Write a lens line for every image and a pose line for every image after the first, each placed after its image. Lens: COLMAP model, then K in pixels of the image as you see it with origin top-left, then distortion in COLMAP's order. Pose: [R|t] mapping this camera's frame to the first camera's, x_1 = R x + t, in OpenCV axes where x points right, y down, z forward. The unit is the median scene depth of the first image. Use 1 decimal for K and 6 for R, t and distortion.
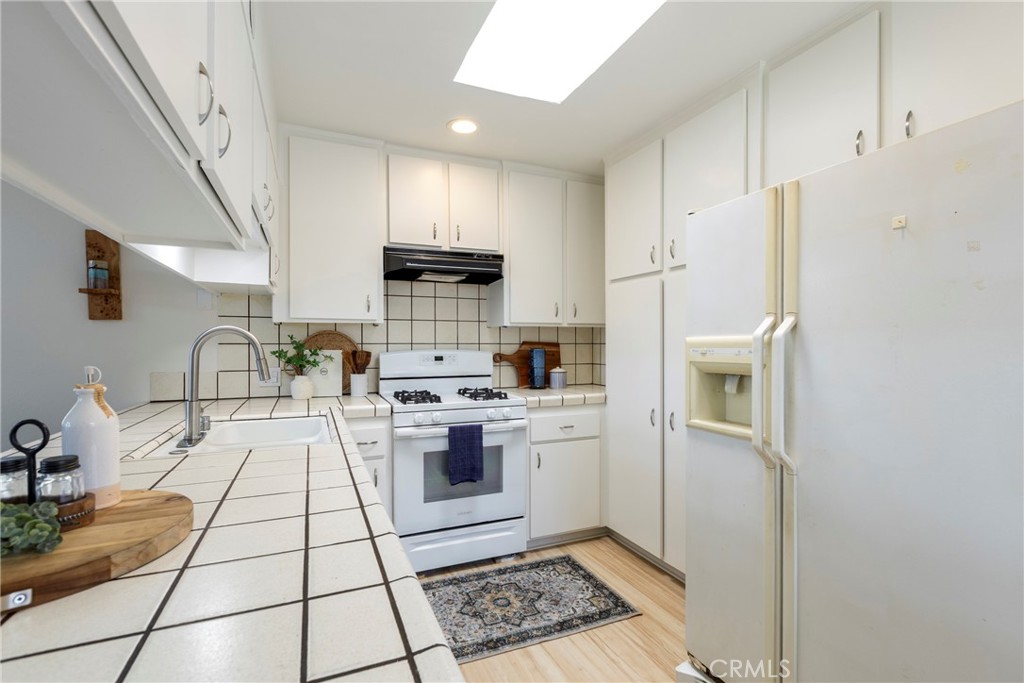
lens RADIAL K [[463.7, 0, 509.0], [0, 463.7, 346.7], [0, 0, 1]] dist [-0.000632, 0.000051]
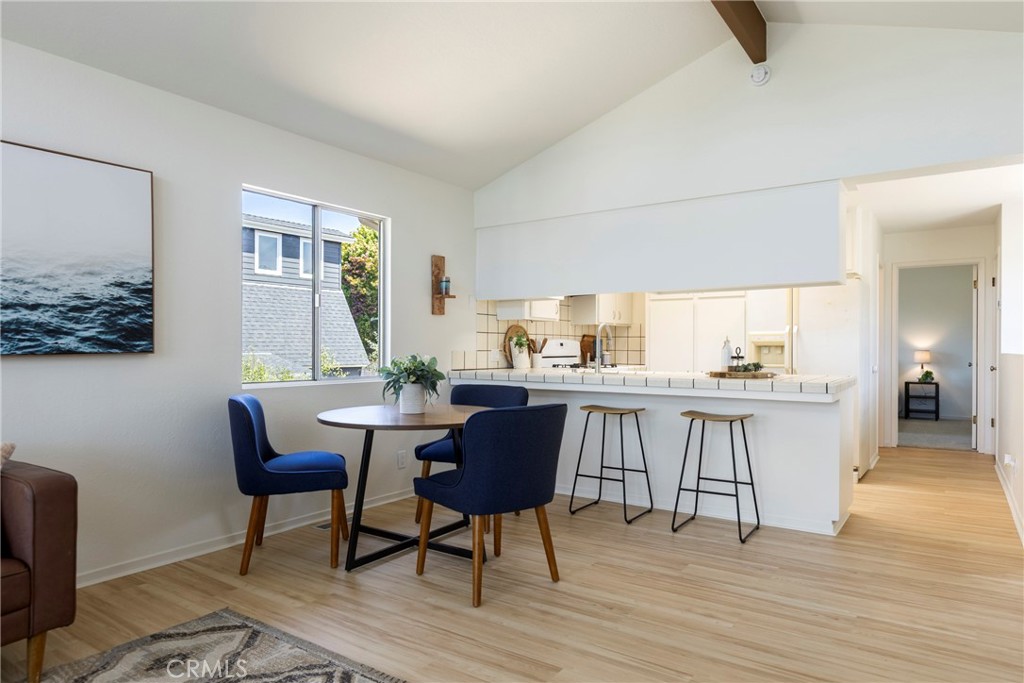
lens RADIAL K [[638.9, 0, 511.6], [0, 638.9, 346.2], [0, 0, 1]] dist [-0.007545, -0.001306]
pose [[0.845260, 0.005769, 0.534324, -1.694957], [-0.002058, 0.999969, -0.007542, 0.055700], [-0.534351, 0.005276, 0.845246, -0.828095]]
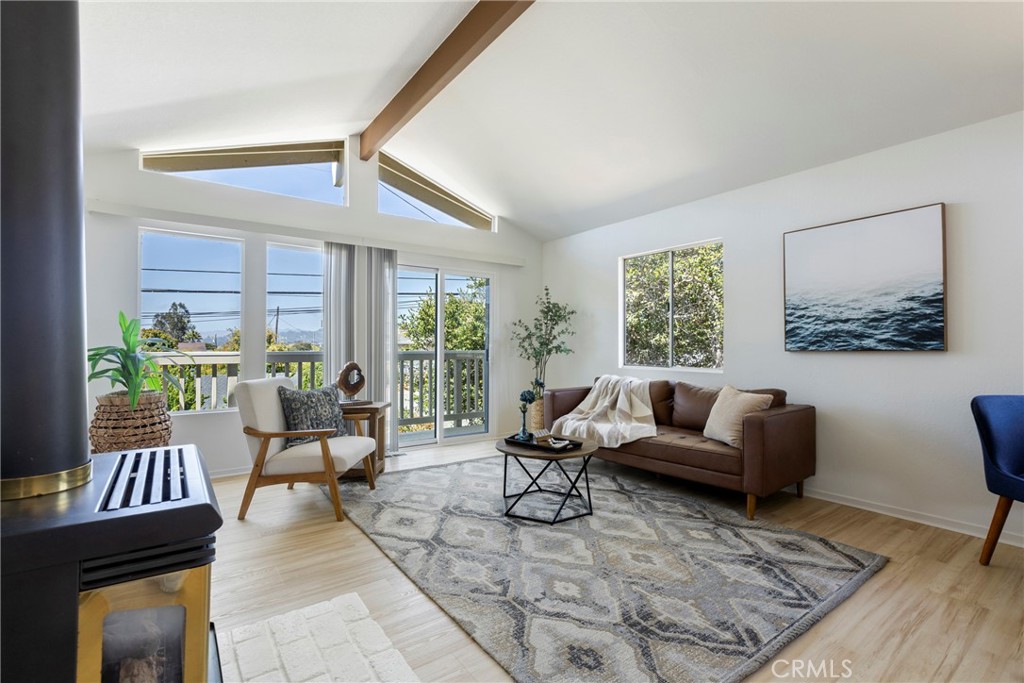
lens RADIAL K [[466.4, 0, 512.0], [0, 466.4, 341.5], [0, 0, 1]] dist [0.002793, 0.000430]
pose [[0.222834, -0.003959, -0.974848, -0.769868], [-0.007903, 0.999952, -0.005867, 0.053123], [0.974824, 0.009011, 0.222792, -0.647671]]
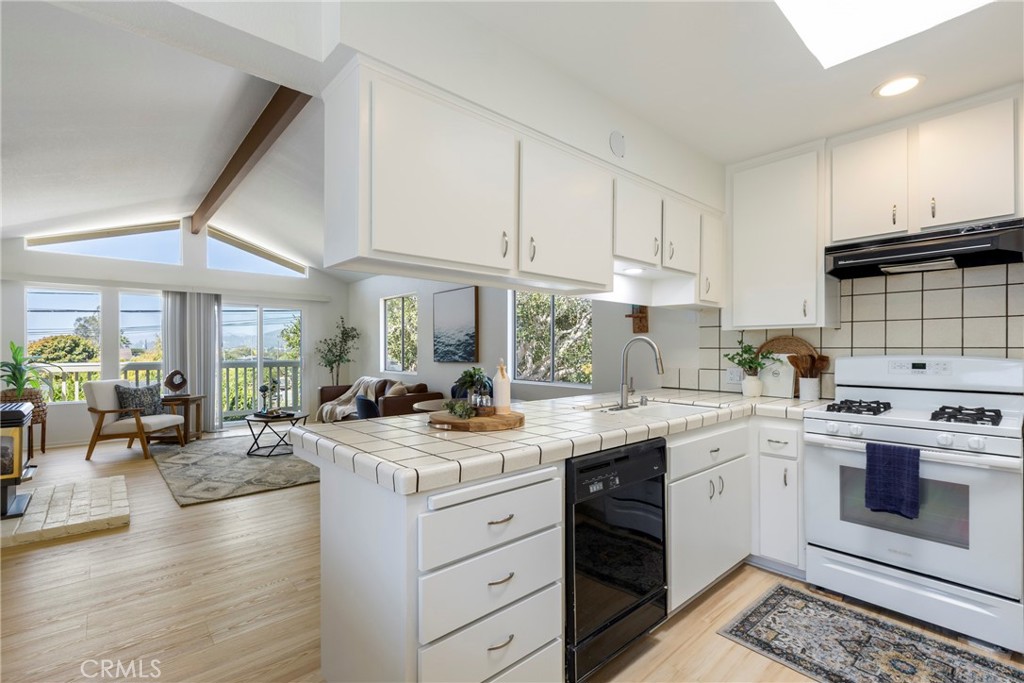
lens RADIAL K [[462.8, 0, 513.2], [0, 462.8, 351.7], [0, 0, 1]] dist [0.001703, -0.000011]
pose [[0.318604, 0.007571, -0.947858, 0.468457], [-0.004400, 0.999969, 0.006508, -0.002382], [0.947878, 0.002097, 0.318627, 0.081543]]
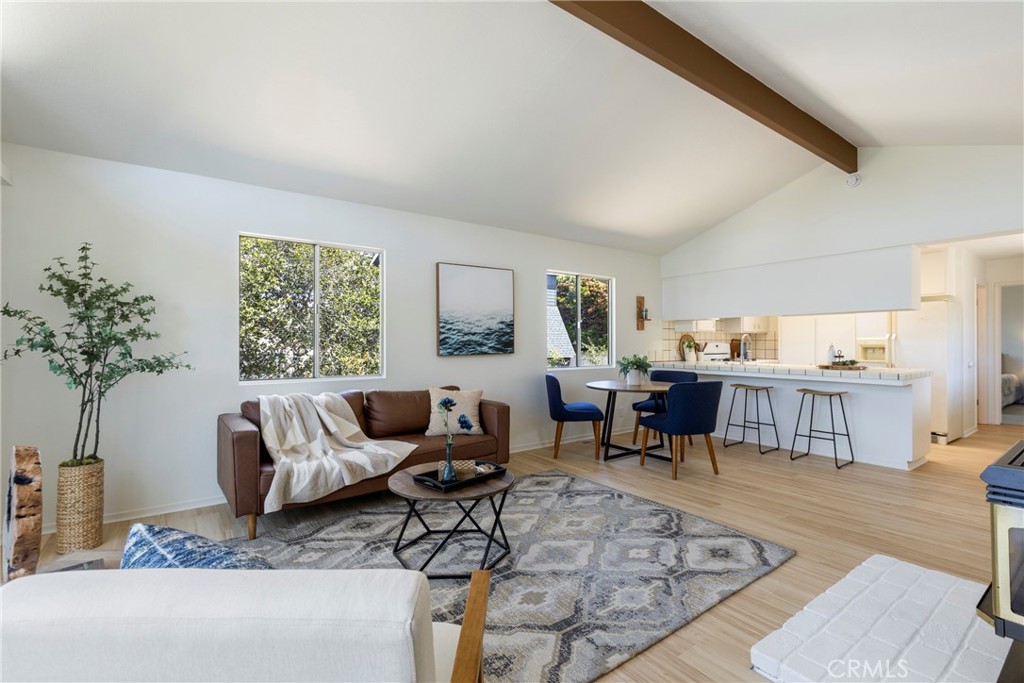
lens RADIAL K [[458.3, 0, 510.2], [0, 458.3, 339.9], [0, 0, 1]] dist [-0.000152, 0.000109]
pose [[0.975002, 0.004492, 0.222149, -2.069704], [-0.002084, 0.999936, -0.011076, 0.025974], [-0.222185, 0.010336, 0.974950, -1.297992]]
